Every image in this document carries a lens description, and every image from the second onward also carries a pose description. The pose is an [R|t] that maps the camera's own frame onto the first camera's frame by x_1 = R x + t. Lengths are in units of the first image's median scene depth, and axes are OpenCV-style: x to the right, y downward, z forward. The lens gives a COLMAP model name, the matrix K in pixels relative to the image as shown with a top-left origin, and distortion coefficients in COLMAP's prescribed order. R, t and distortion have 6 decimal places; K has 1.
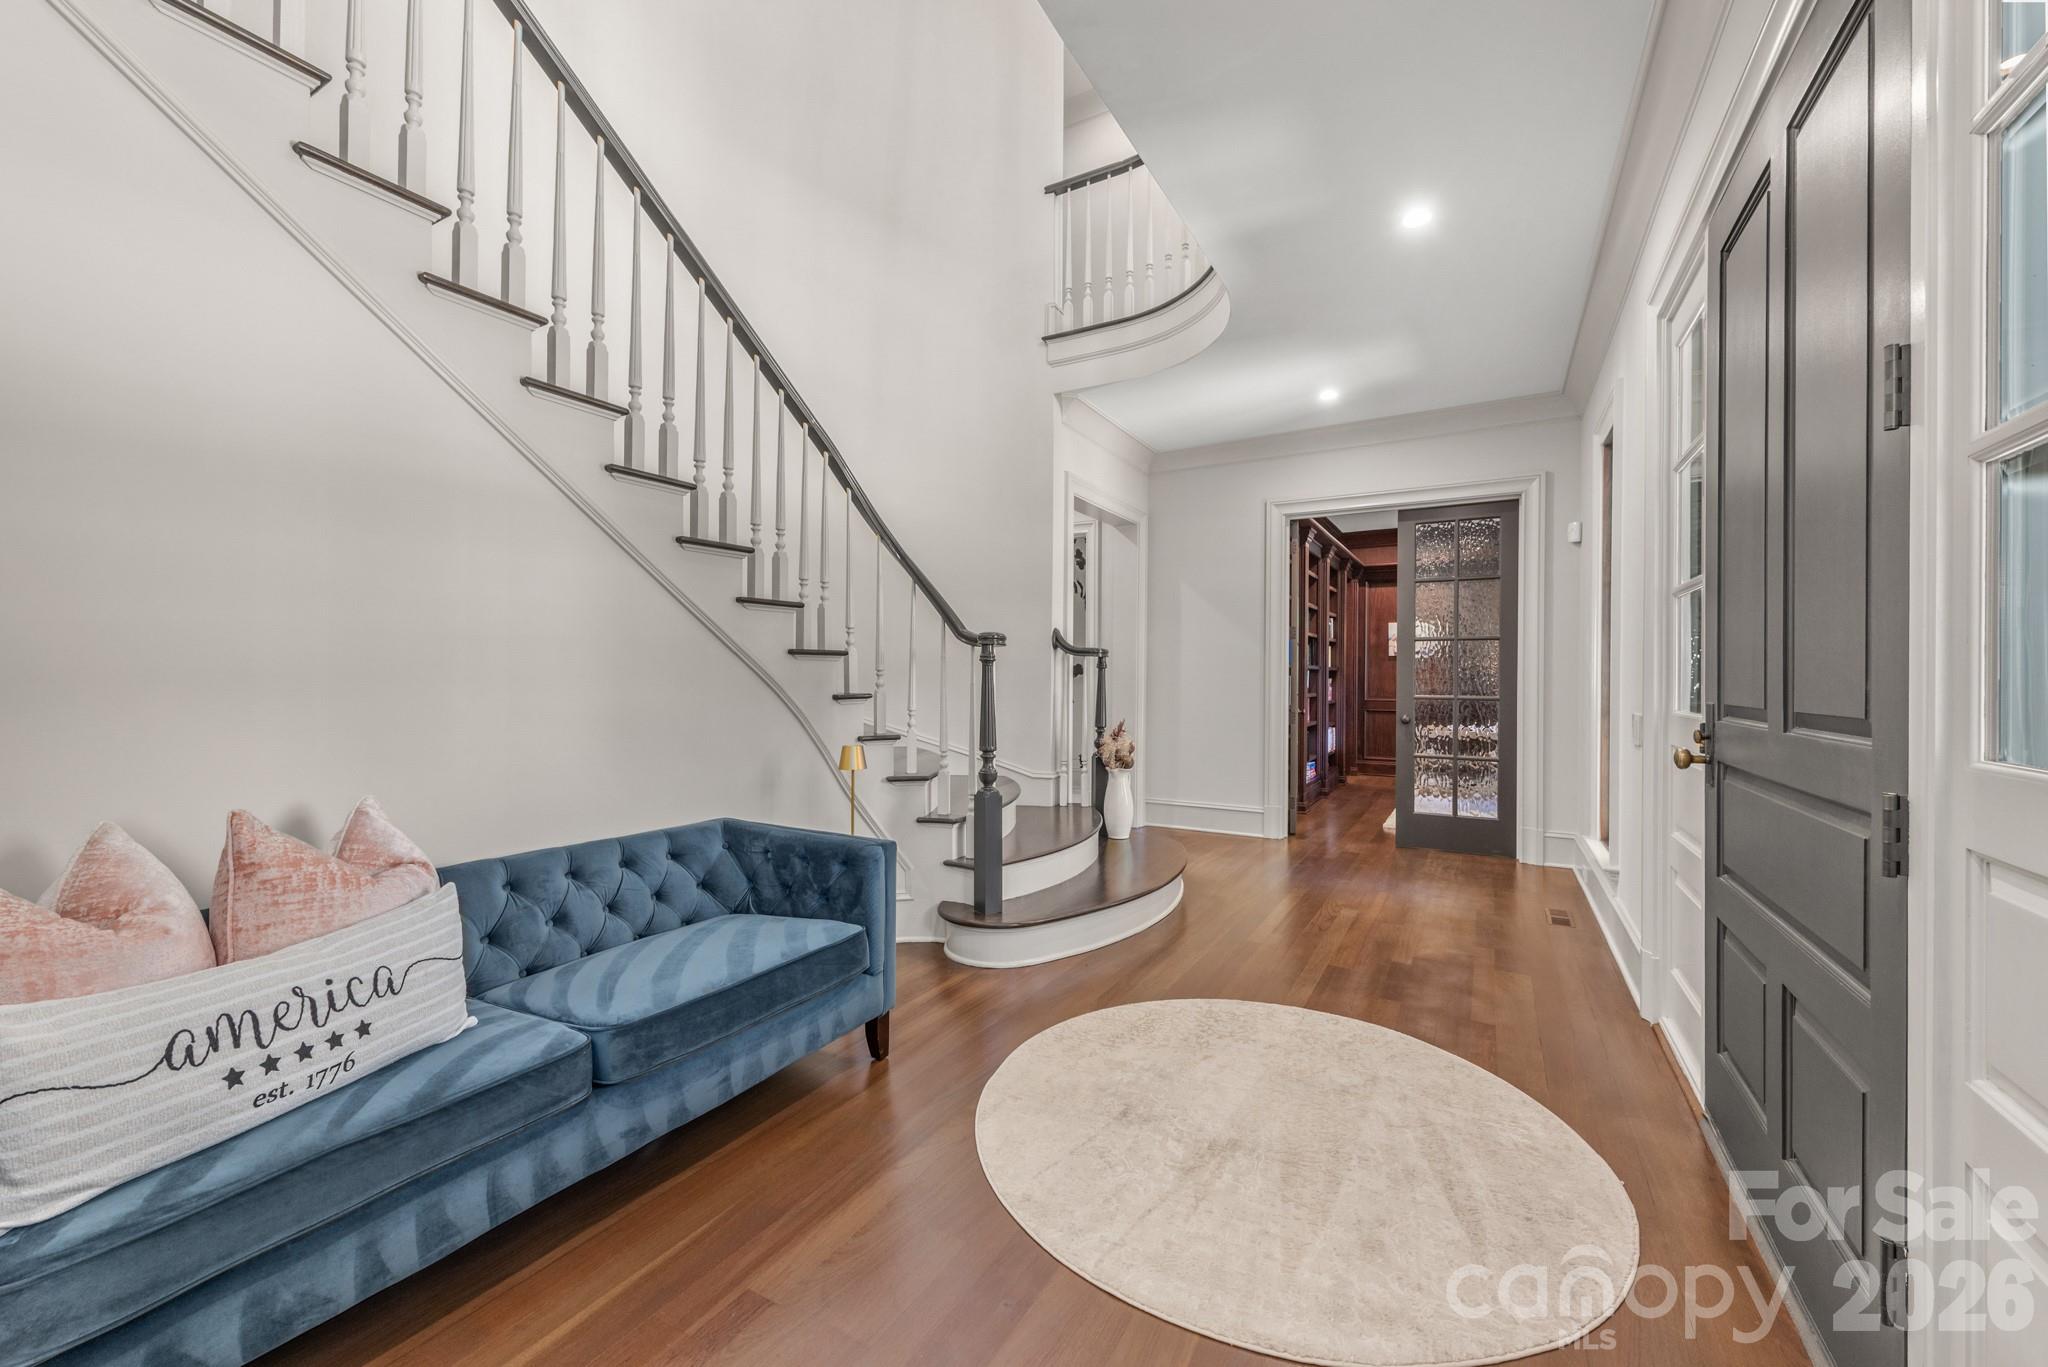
lens RADIAL K [[802.3, 0, 1024.6], [0, 802.3, 668.5], [0, 0, 1]] dist [0.008267, -0.000548]
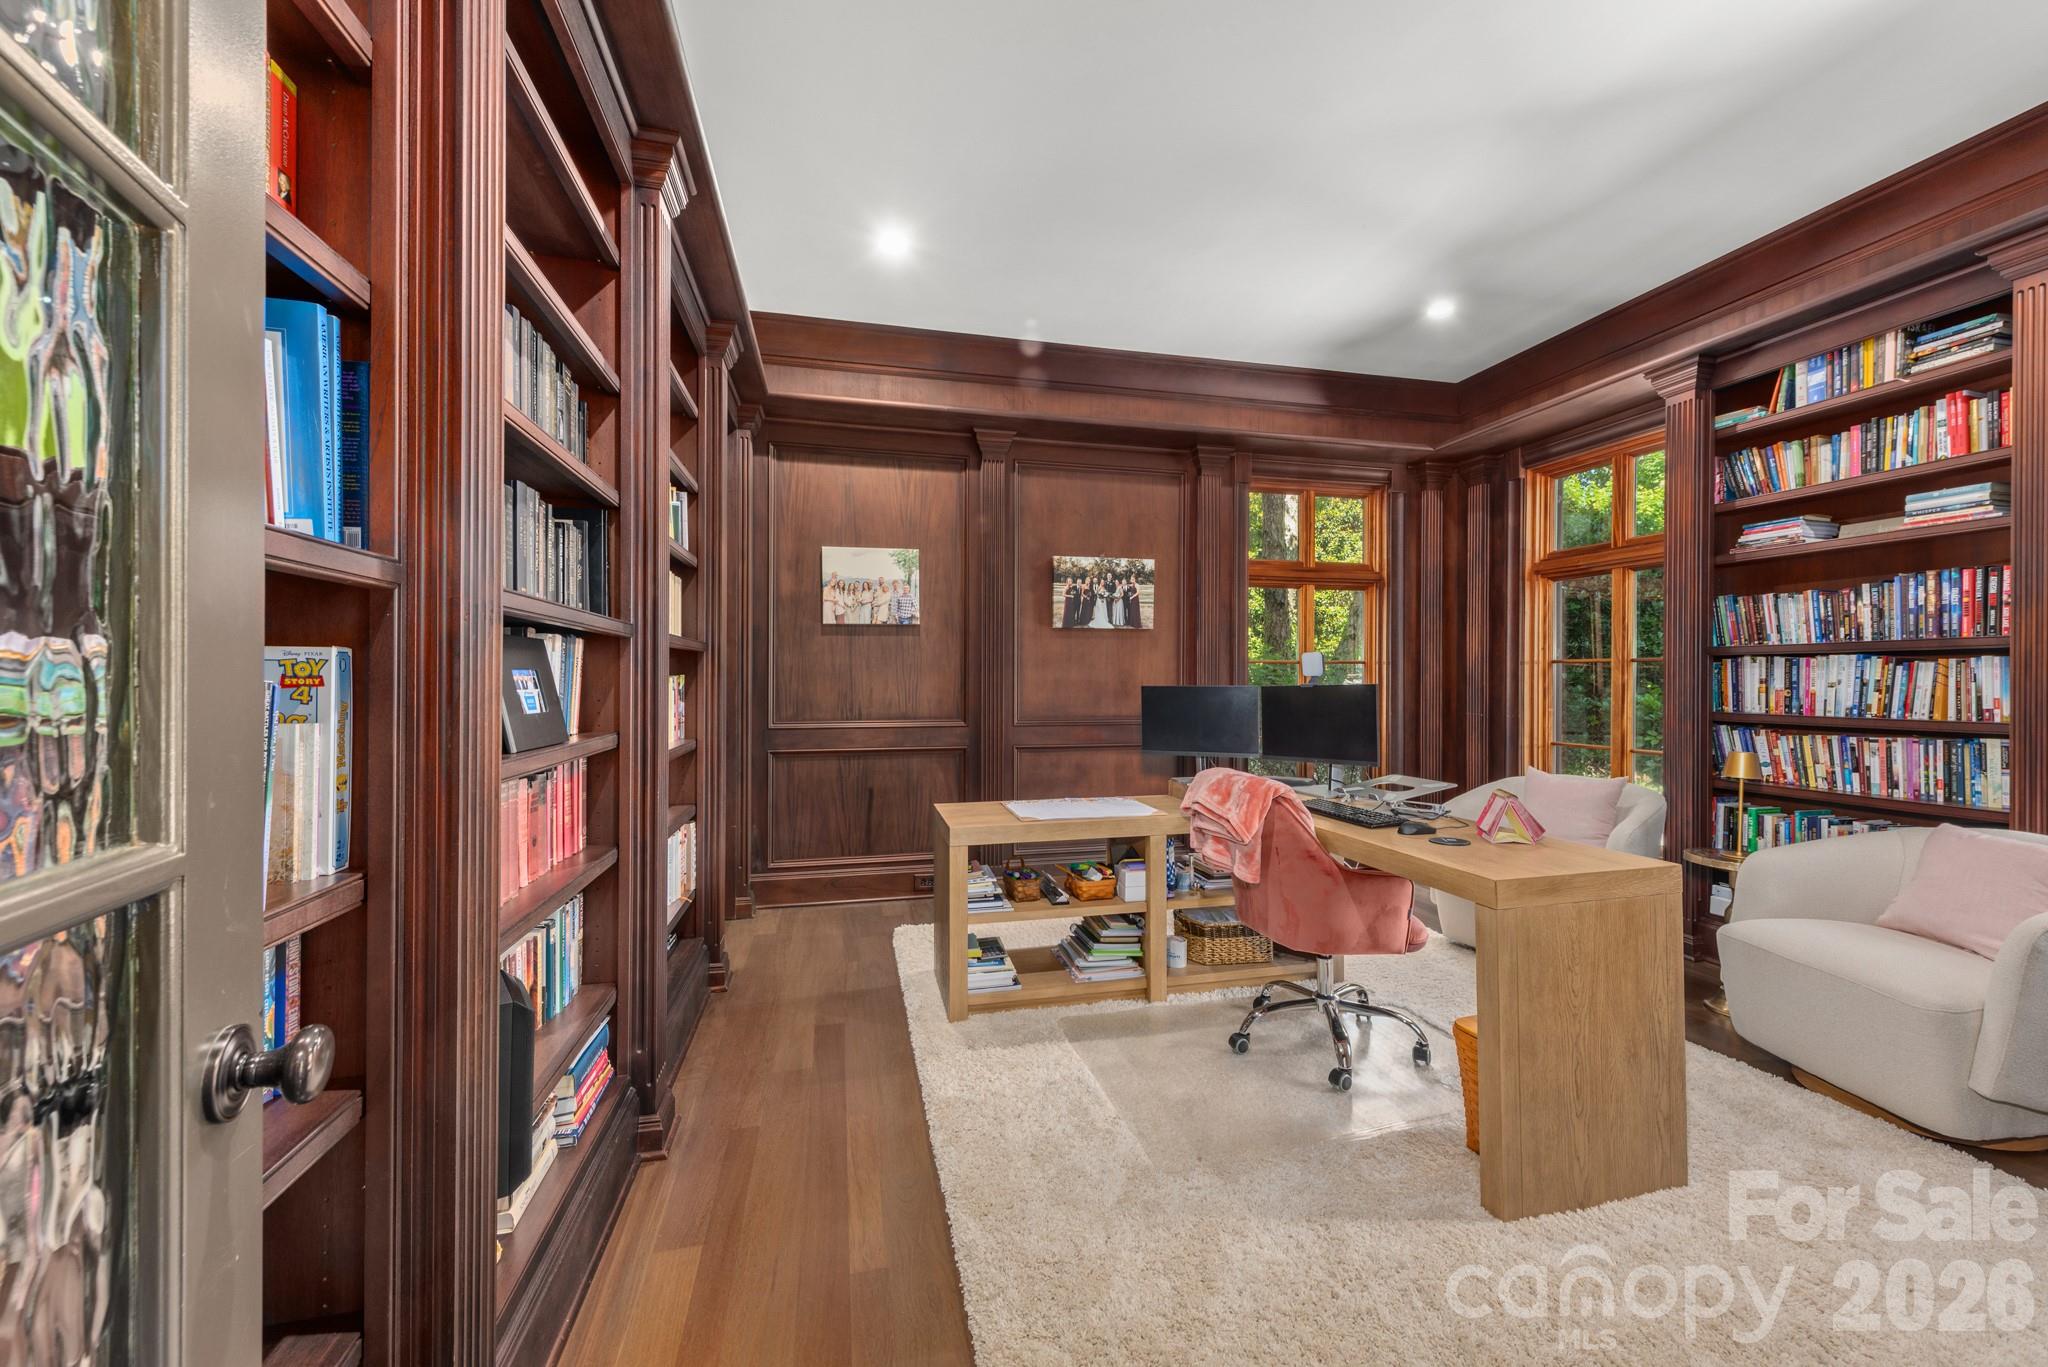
lens RADIAL K [[802.3, 0, 1026.9], [0, 802.3, 676.7], [0, 0, 1]] dist [0.008267, -0.000548]
pose [[0.734069, -0.007289, 0.679035, 0.253612], [0.002468, 0.999964, 0.008065, 0.010181], [-0.679070, -0.004244, 0.734061, 0.640338]]
